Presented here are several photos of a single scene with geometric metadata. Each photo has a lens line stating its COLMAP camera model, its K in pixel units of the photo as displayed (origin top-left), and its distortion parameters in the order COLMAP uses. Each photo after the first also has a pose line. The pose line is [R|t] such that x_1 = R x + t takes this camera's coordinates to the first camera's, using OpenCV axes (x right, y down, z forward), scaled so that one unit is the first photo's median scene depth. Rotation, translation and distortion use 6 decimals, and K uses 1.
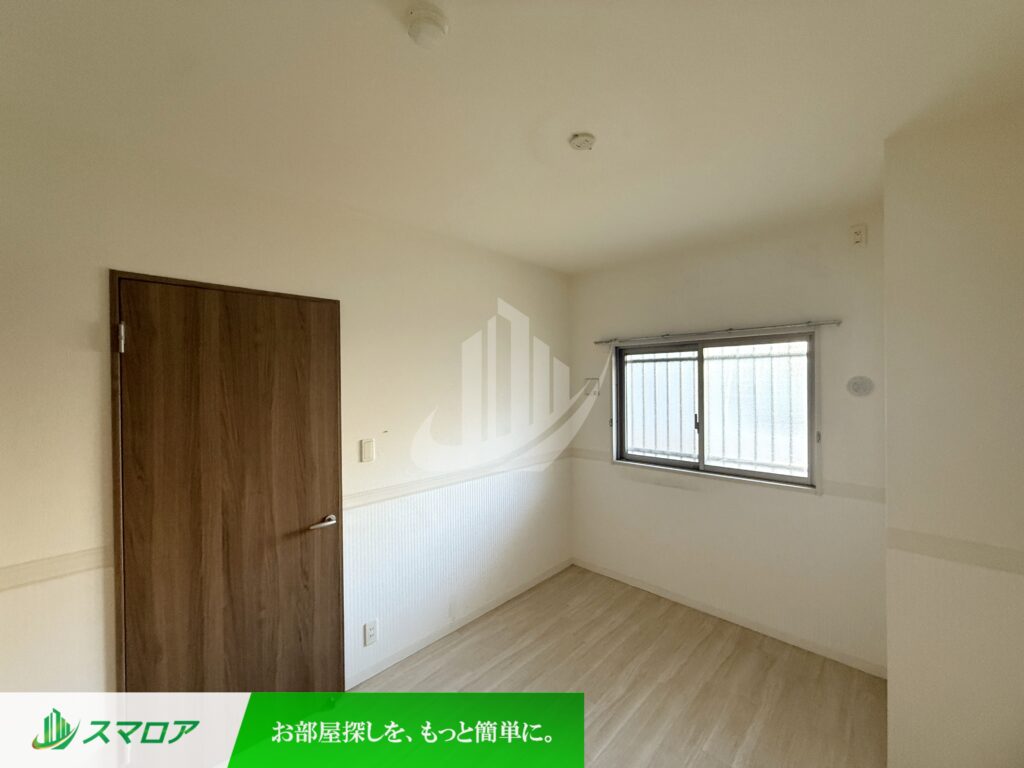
lens RADIAL K [[406.1, 0, 517.3], [0, 406.1, 384.7], [0, 0, 1]] dist [-0.001444, -0.000241]
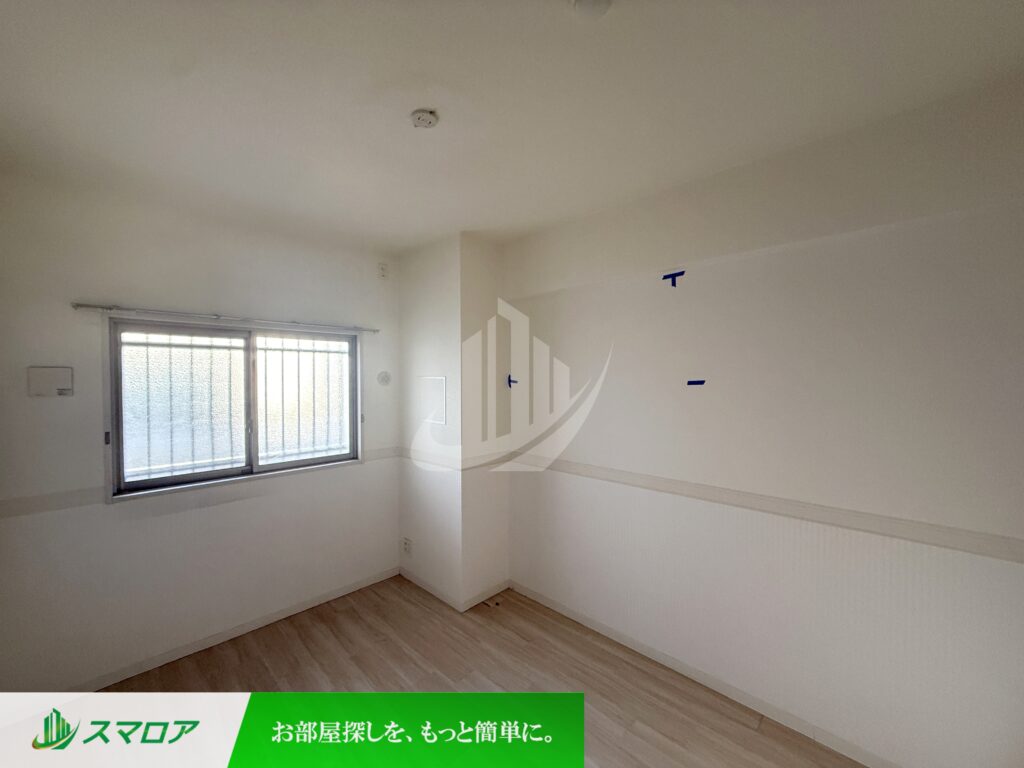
lens RADIAL K [[406.1, 0, 519.8], [0, 406.1, 378.6], [0, 0, 1]] dist [-0.001444, -0.000241]
pose [[-0.002225, -0.002933, 0.999993, -0.455030], [0.002748, 0.999992, 0.002939, 0.001620], [-0.999994, 0.002755, -0.002217, 0.425932]]
